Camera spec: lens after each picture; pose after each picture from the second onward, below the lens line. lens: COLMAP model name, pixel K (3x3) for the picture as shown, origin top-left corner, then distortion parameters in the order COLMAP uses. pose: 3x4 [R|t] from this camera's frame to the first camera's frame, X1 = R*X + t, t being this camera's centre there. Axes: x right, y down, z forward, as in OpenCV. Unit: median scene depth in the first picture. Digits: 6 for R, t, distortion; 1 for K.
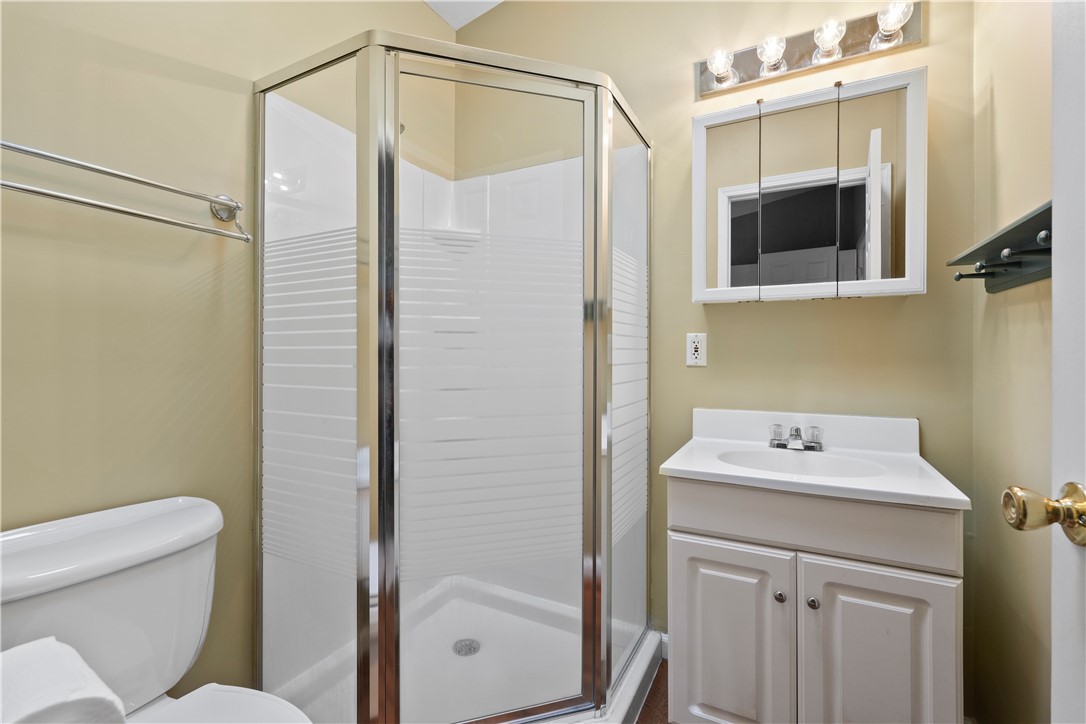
lens RADIAL K [[472.9, 0, 542.2], [0, 472.9, 357.1], [0, 0, 1]] dist [-0.005152, -0.000352]
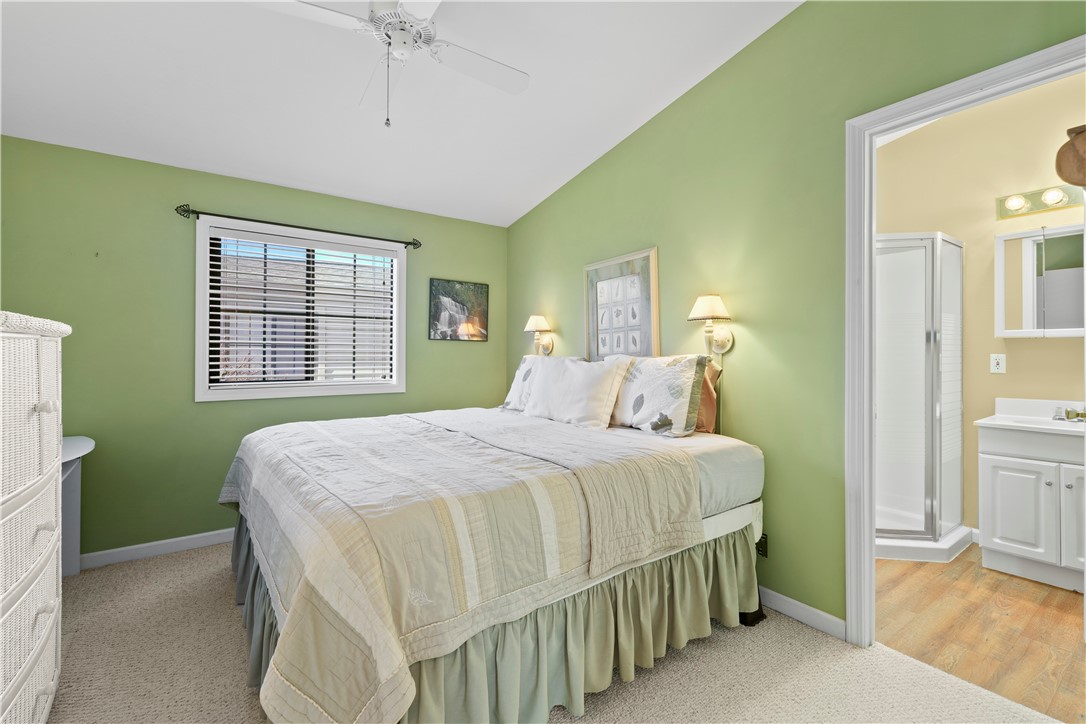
lens RADIAL K [[472.9, 0, 541.1], [0, 472.9, 360.9], [0, 0, 1]] dist [-0.005152, -0.000352]
pose [[0.894704, -0.002154, -0.446653, -0.431451], [0.003892, 0.999988, 0.002973, -0.040211], [0.446642, -0.004399, 0.894702, -1.386498]]
